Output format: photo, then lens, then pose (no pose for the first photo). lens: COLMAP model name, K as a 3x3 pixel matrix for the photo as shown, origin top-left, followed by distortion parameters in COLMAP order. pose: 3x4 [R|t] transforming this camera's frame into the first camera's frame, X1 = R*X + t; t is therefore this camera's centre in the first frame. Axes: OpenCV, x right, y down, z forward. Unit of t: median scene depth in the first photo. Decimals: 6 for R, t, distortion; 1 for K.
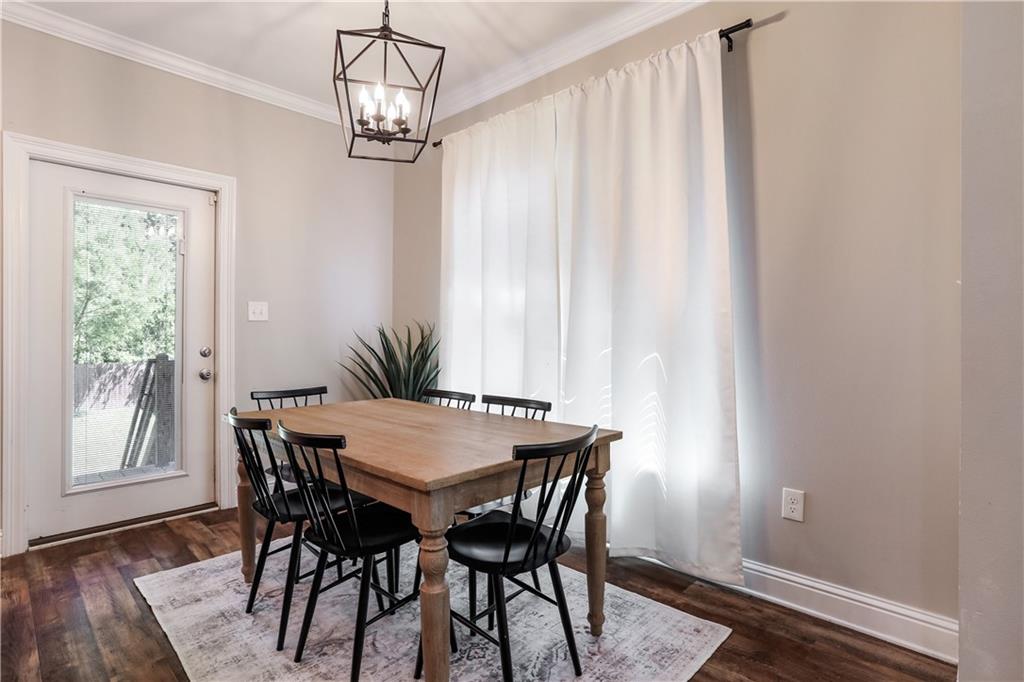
lens RADIAL K [[525.4, 0, 511.2], [0, 525.4, 338.6], [0, 0, 1]] dist [0.001094, 0.001523]
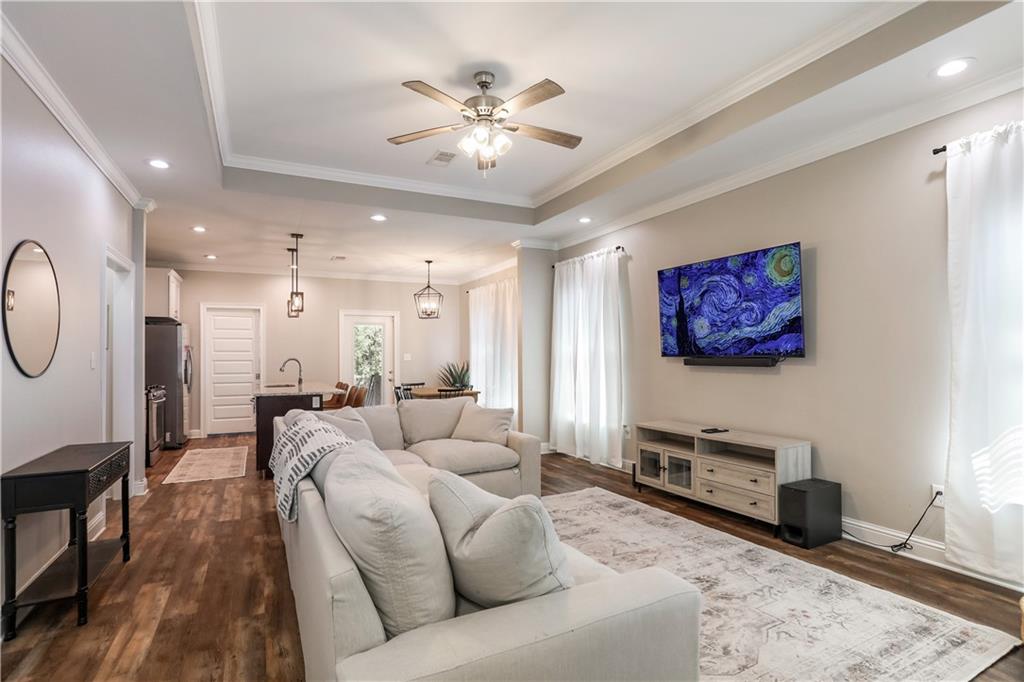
lens RADIAL K [[503.5, 0, 489.0], [0, 503.5, 343.9], [0, 0, 1]] dist [-0.000132, 0.000061]
pose [[0.936951, -0.022313, -0.348749, 1.322153], [0.011618, 0.999397, -0.032729, -0.044318], [0.349269, 0.026614, 0.936645, -2.088038]]
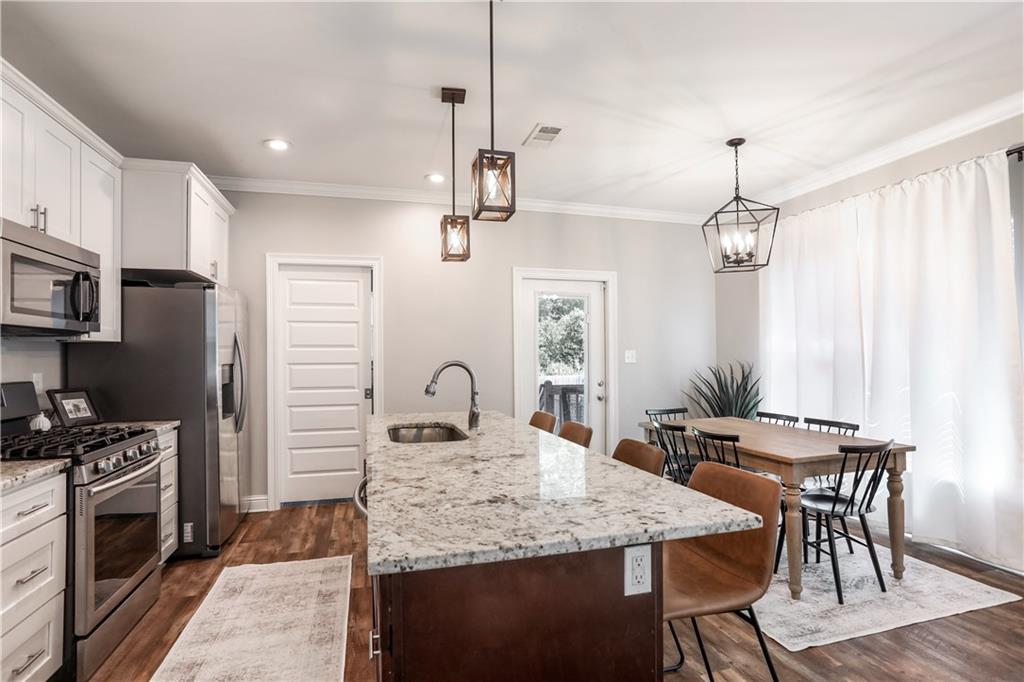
lens RADIAL K [[515.1, 0, 517.3], [0, 515.1, 349.6], [0, 0, 1]] dist [-0.031191, 0.026057]
pose [[0.878812, -0.016555, -0.476881, -0.079051], [0.010511, 0.999827, -0.015339, -0.078008], [0.477053, 0.008467, 0.878834, -0.719269]]
